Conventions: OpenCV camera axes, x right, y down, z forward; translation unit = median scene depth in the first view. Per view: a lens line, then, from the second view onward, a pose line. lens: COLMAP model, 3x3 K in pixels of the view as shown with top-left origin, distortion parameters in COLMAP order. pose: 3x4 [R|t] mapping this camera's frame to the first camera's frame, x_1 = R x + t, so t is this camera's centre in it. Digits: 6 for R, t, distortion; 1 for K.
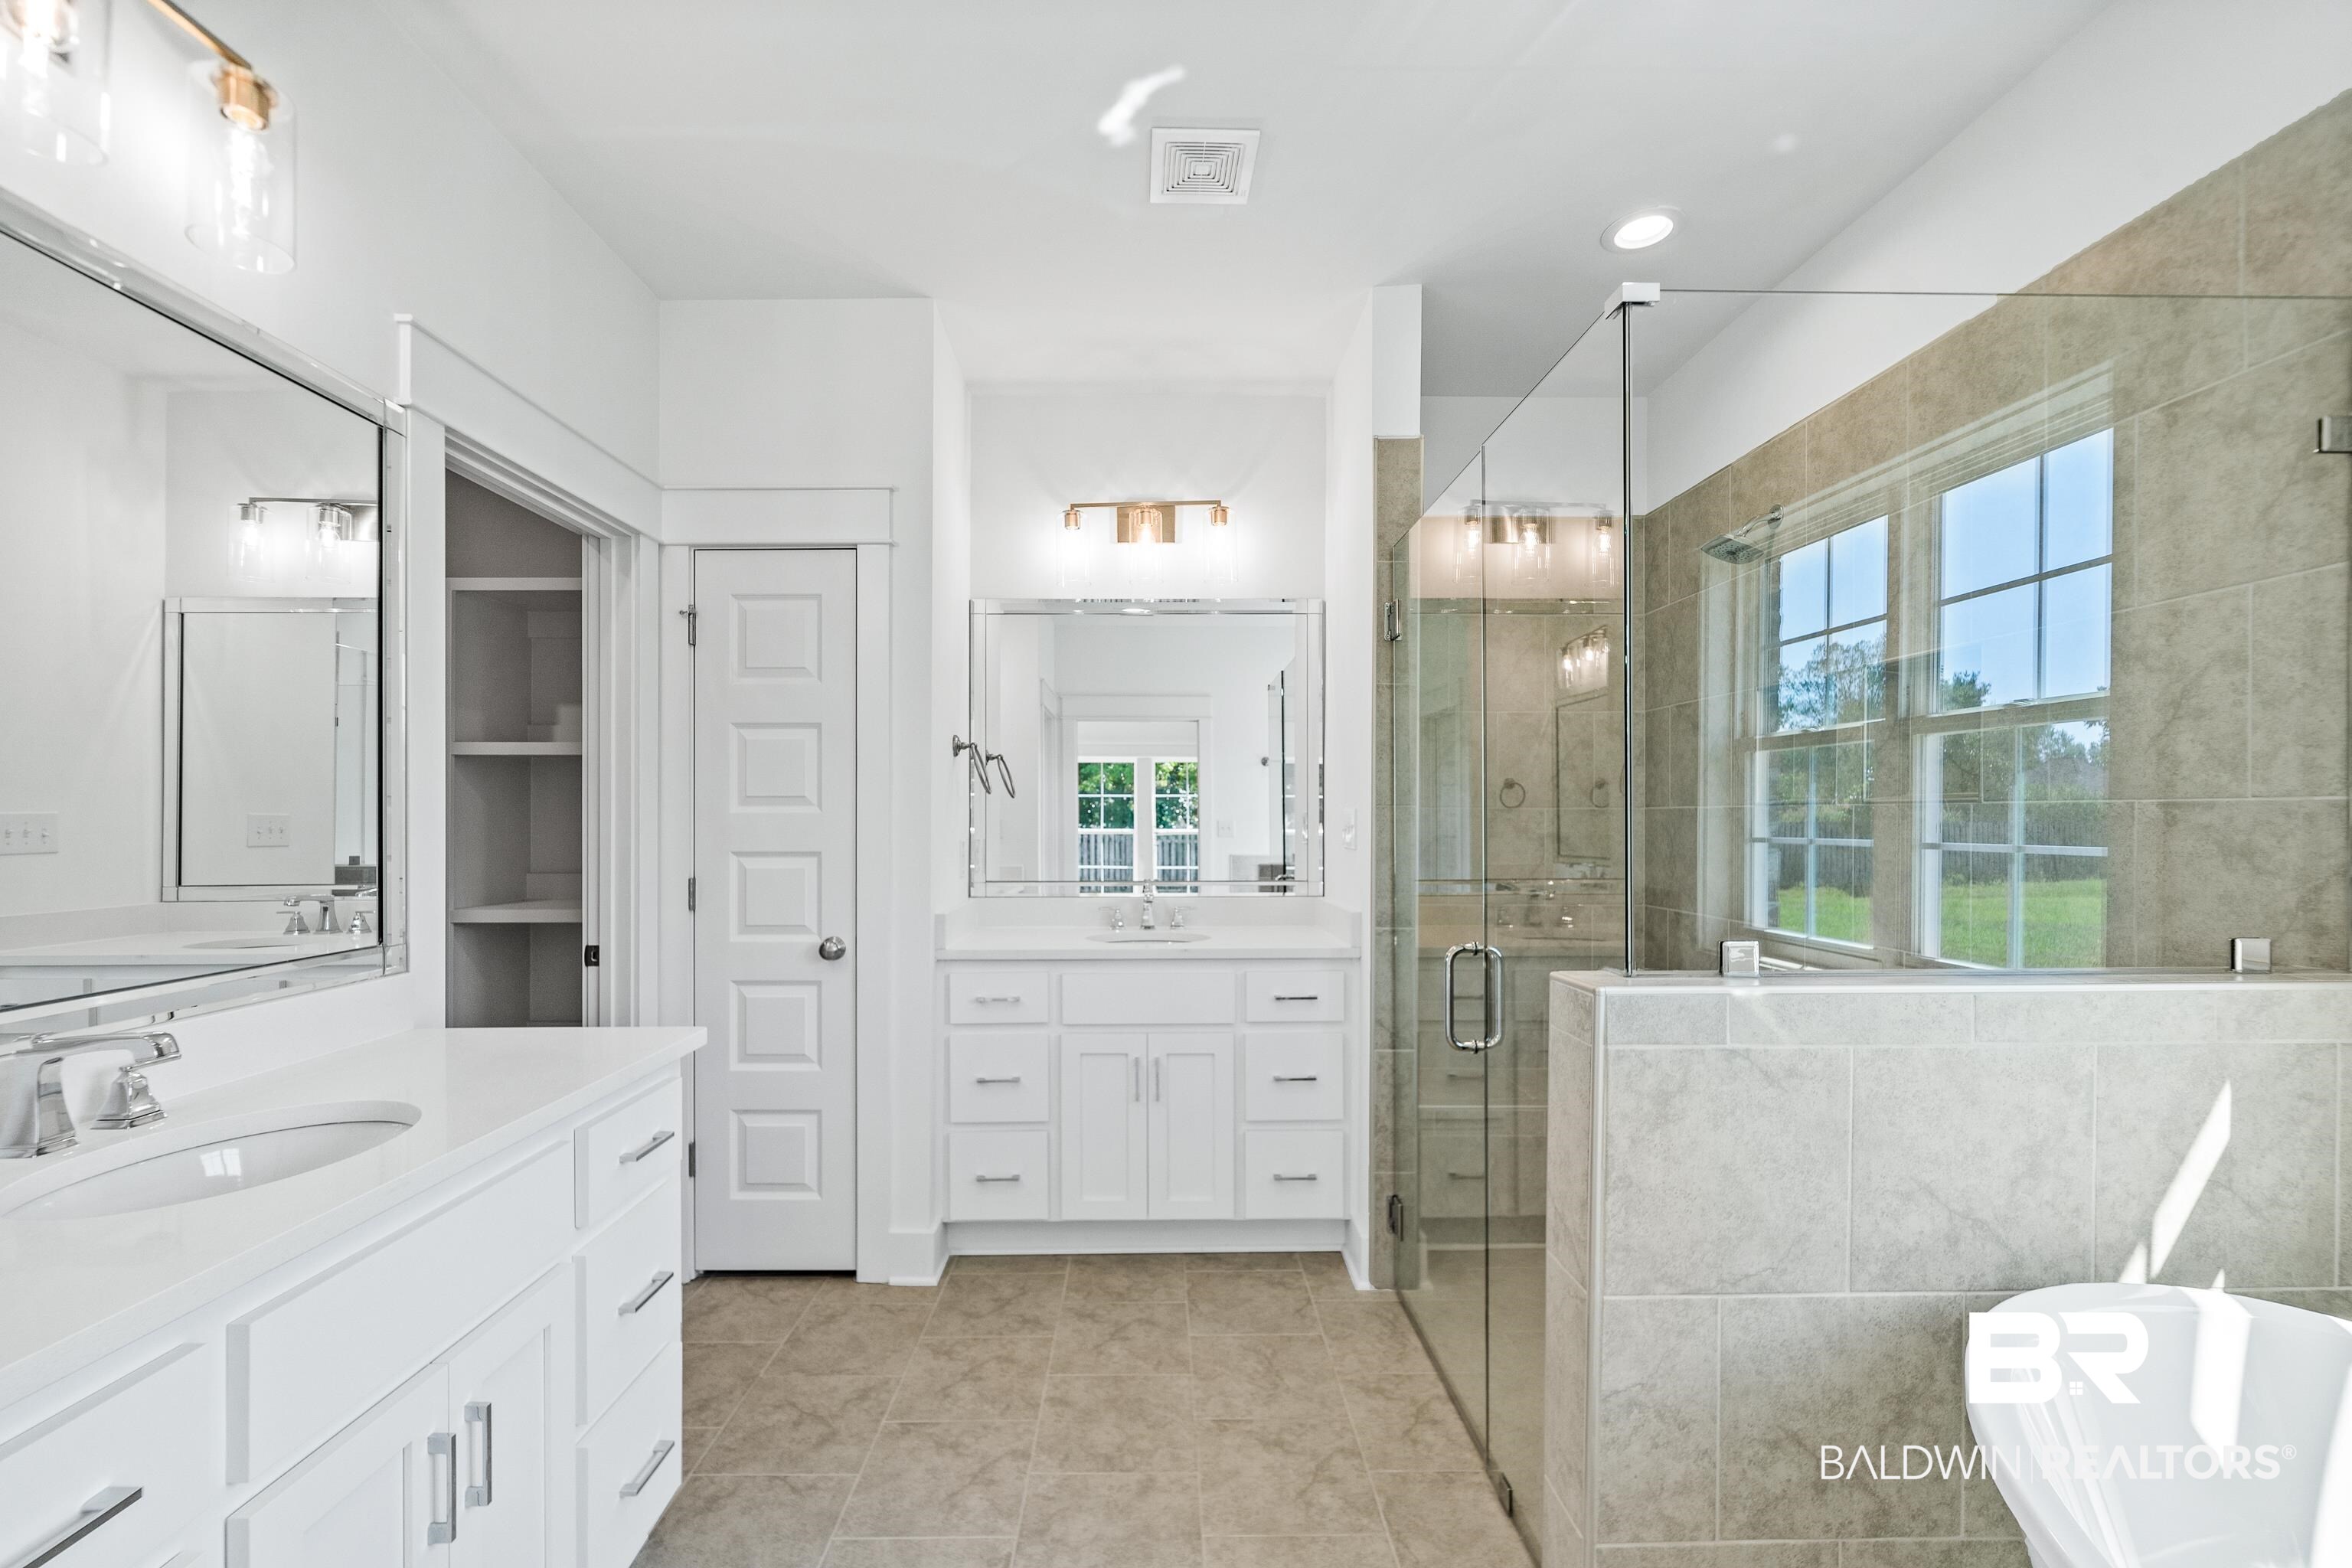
lens RADIAL K [[943.3, 0, 1164.6], [0, 943.3, 811.2], [0, 0, 1]] dist [-0.000235, -0.000104]
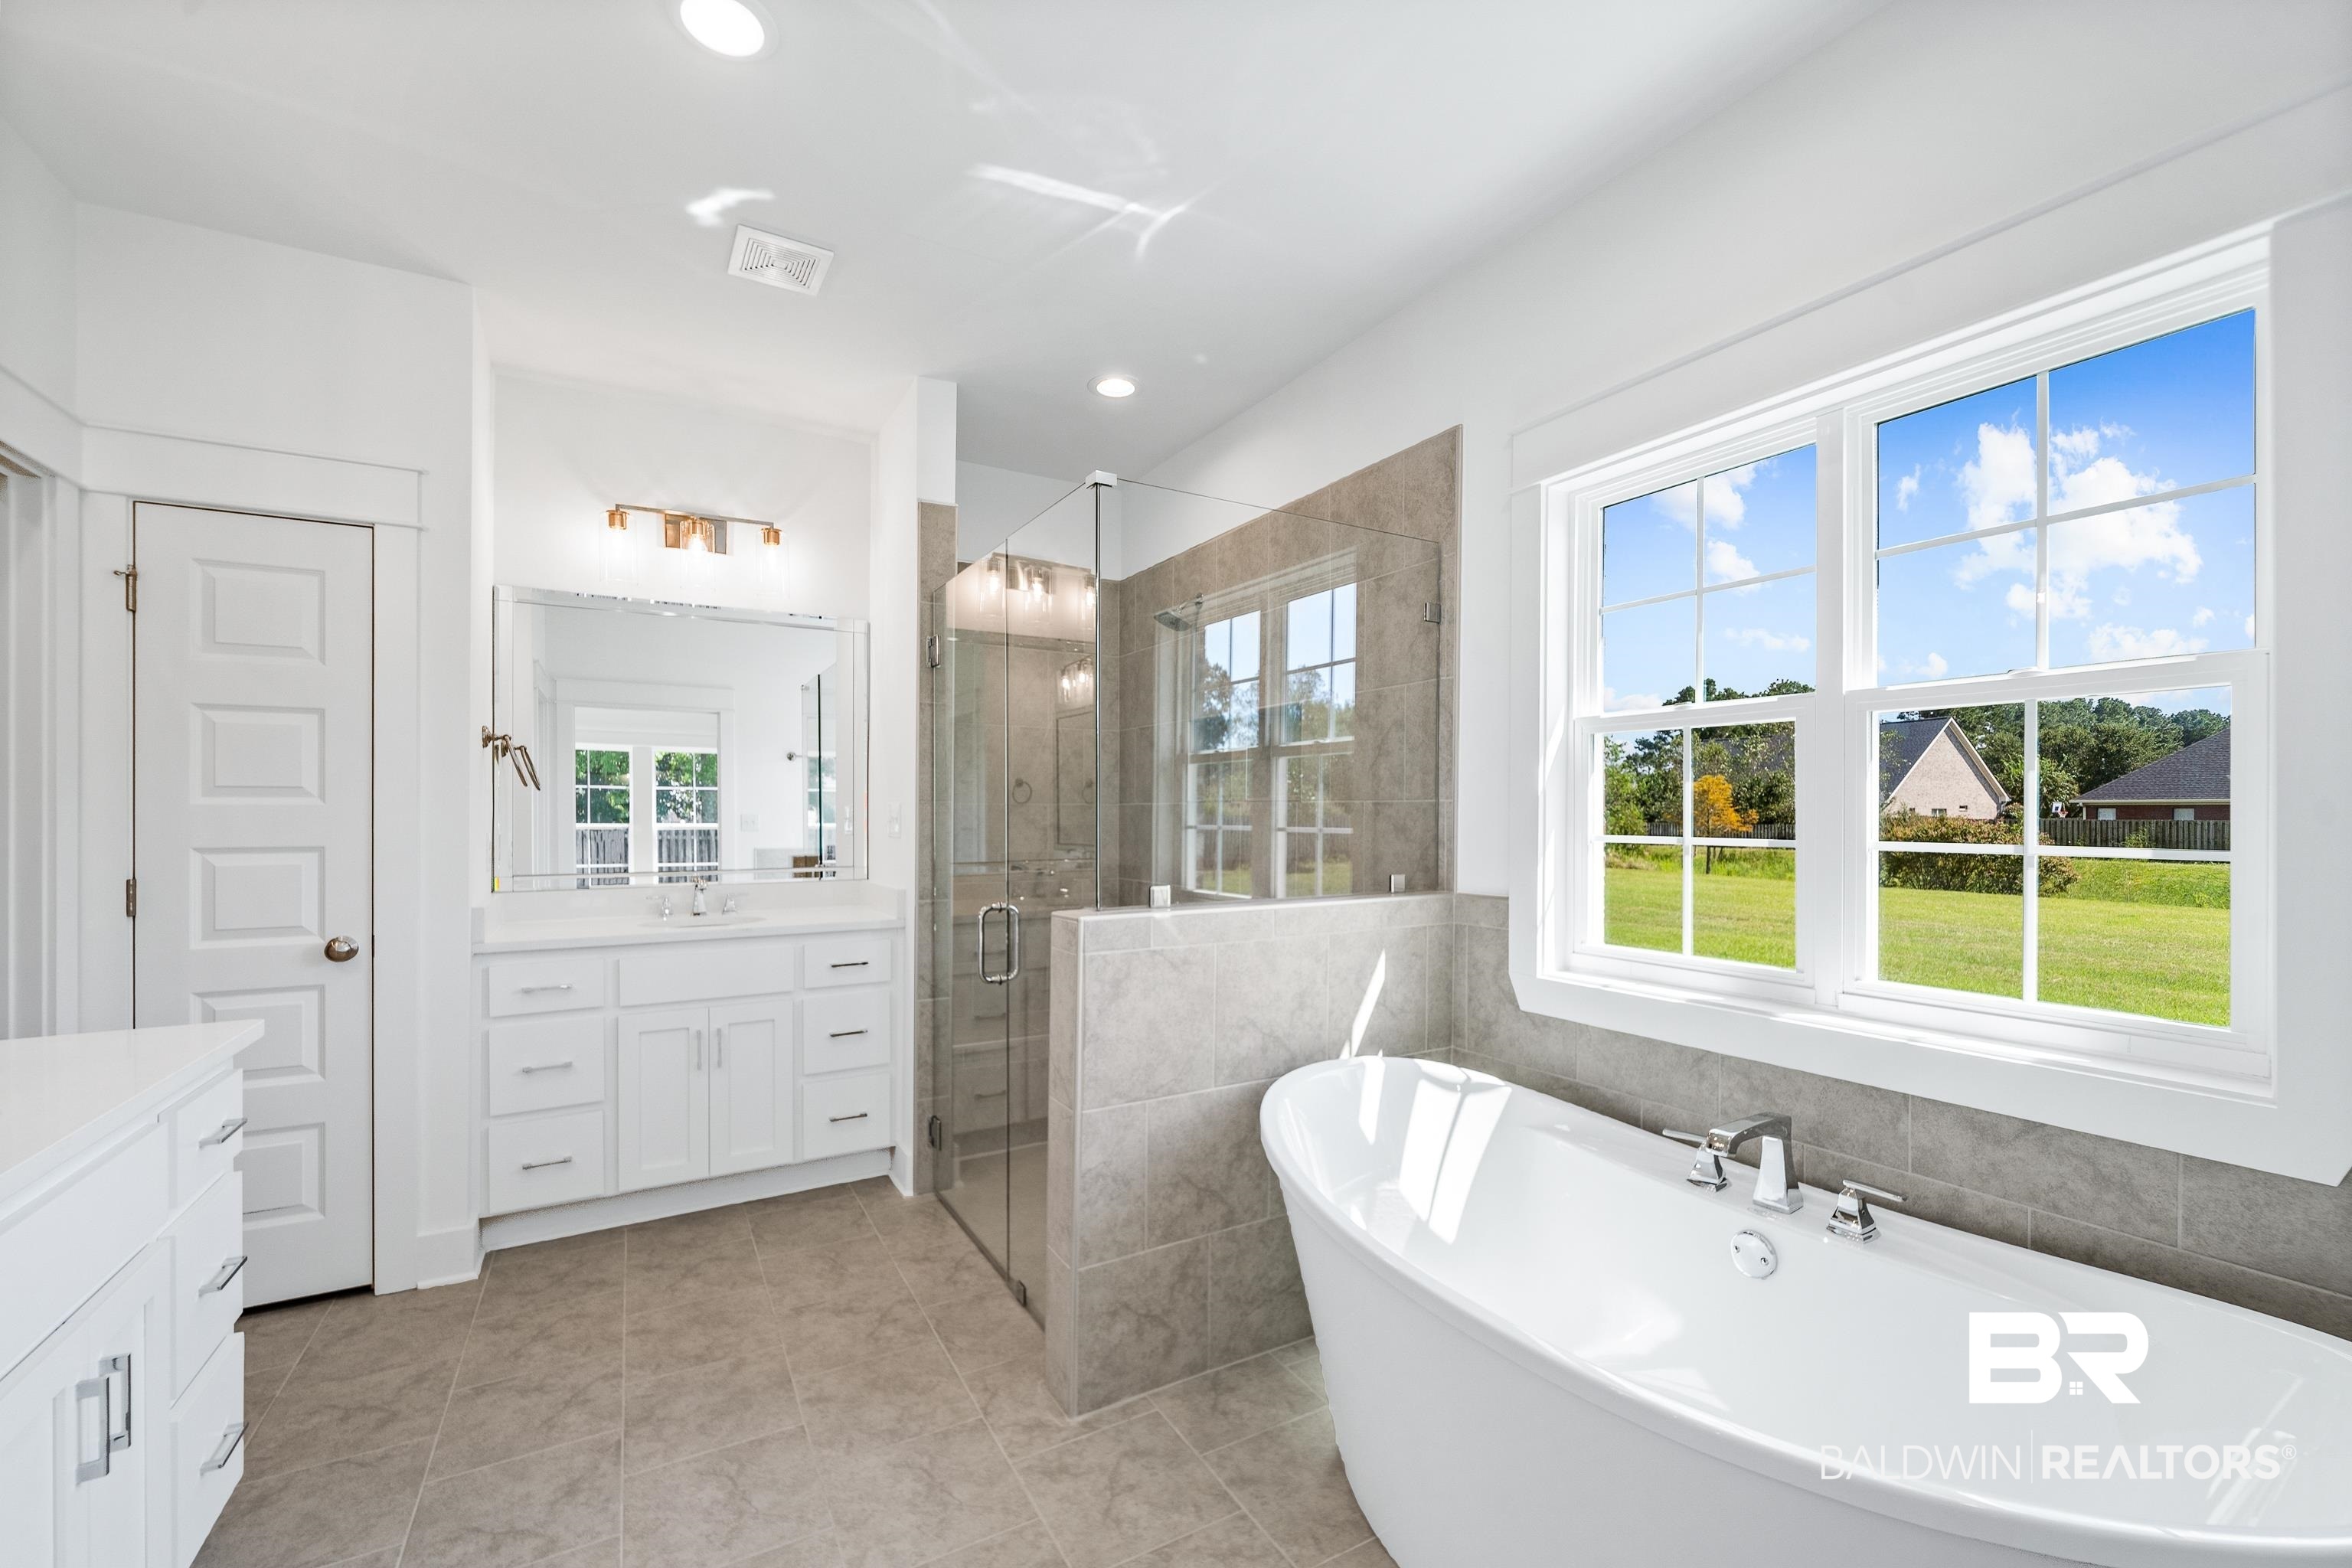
lens RADIAL K [[955.8, 0, 1170.9], [0, 955.8, 819.2], [0, 0, 1]] dist [-0.000436, 0.000072]
pose [[0.871872, -0.002907, 0.489724, -0.100291], [-0.003804, 0.999912, 0.012708, 0.000661], [-0.489718, -0.012943, 0.871785, -0.245728]]
